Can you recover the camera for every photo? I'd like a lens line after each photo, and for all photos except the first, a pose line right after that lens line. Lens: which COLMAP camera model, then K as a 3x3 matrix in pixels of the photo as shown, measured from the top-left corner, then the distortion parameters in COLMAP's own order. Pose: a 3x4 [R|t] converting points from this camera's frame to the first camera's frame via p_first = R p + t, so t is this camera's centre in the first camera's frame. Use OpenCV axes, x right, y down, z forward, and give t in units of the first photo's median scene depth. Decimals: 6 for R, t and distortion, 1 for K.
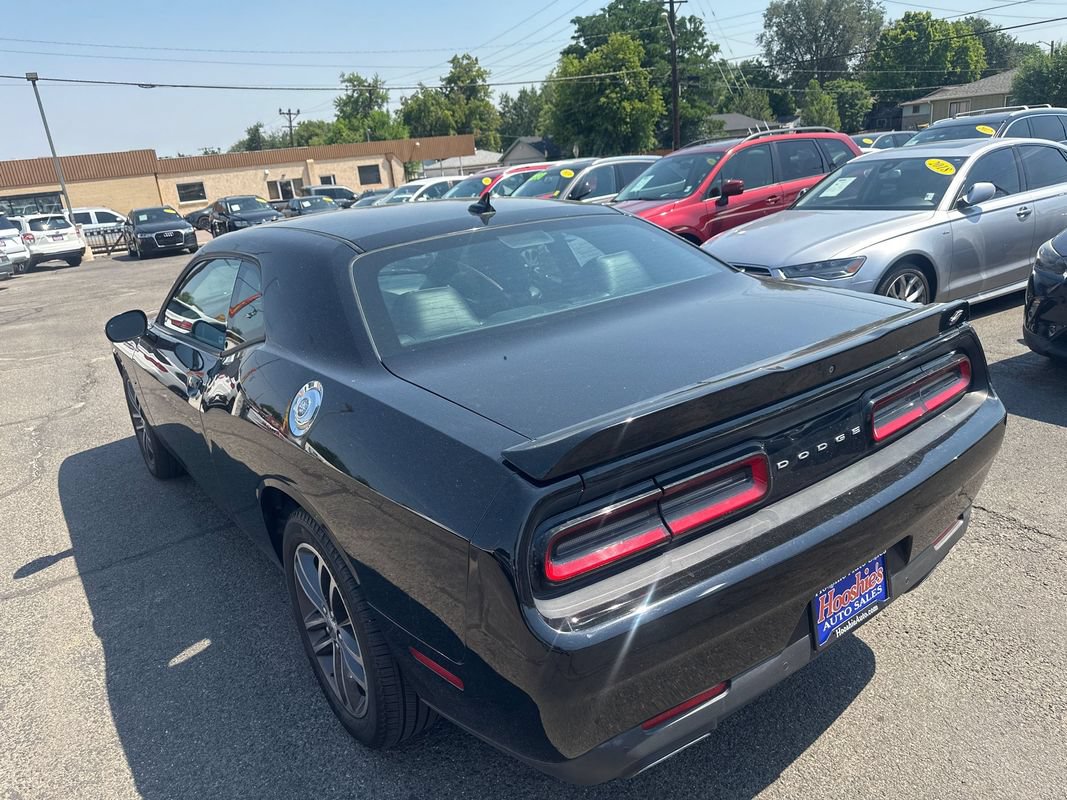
lens RADIAL K [[750.7, 0, 538.7], [0, 750.7, 405.7], [0, 0, 1]] dist [0.021347, -0.027159]
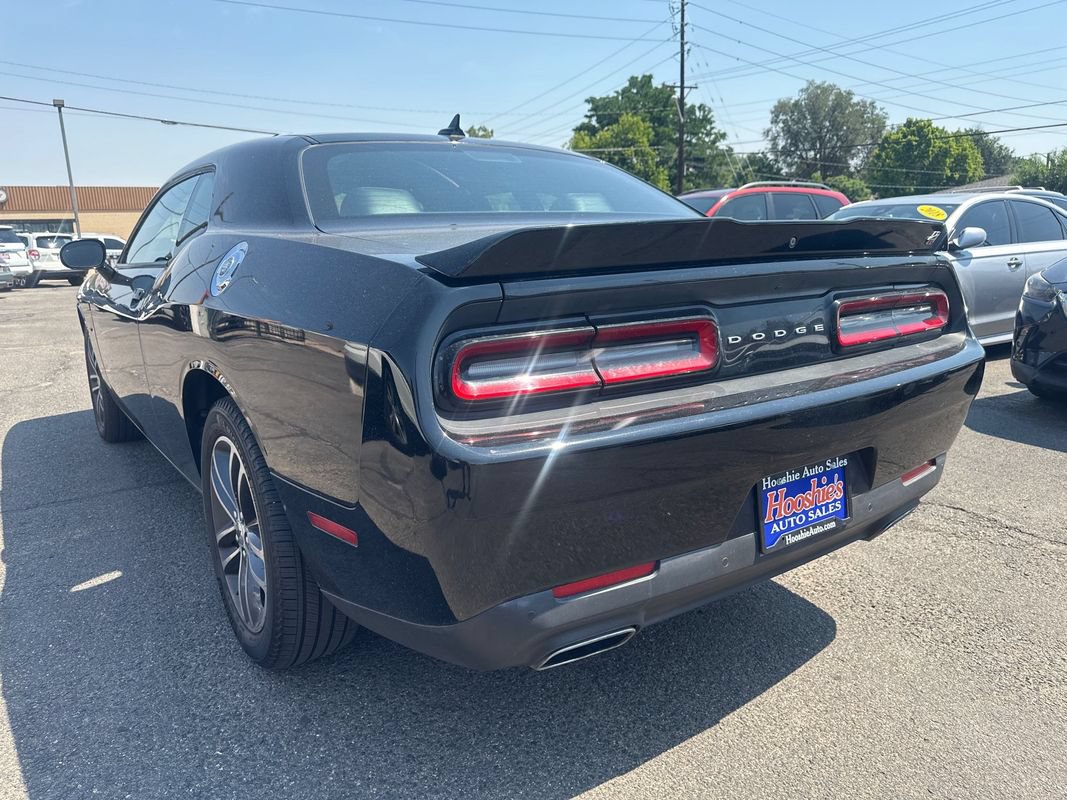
lens RADIAL K [[750.7, 0, 529.1], [0, 750.7, 405.7], [0, 0, 1]] dist [0.021347, -0.027159]
pose [[0.997151, 0.075302, -0.004389, 0.053673], [-0.075393, 0.993175, -0.088987, 0.160352], [-0.002342, 0.089064, 0.996023, 0.063007]]
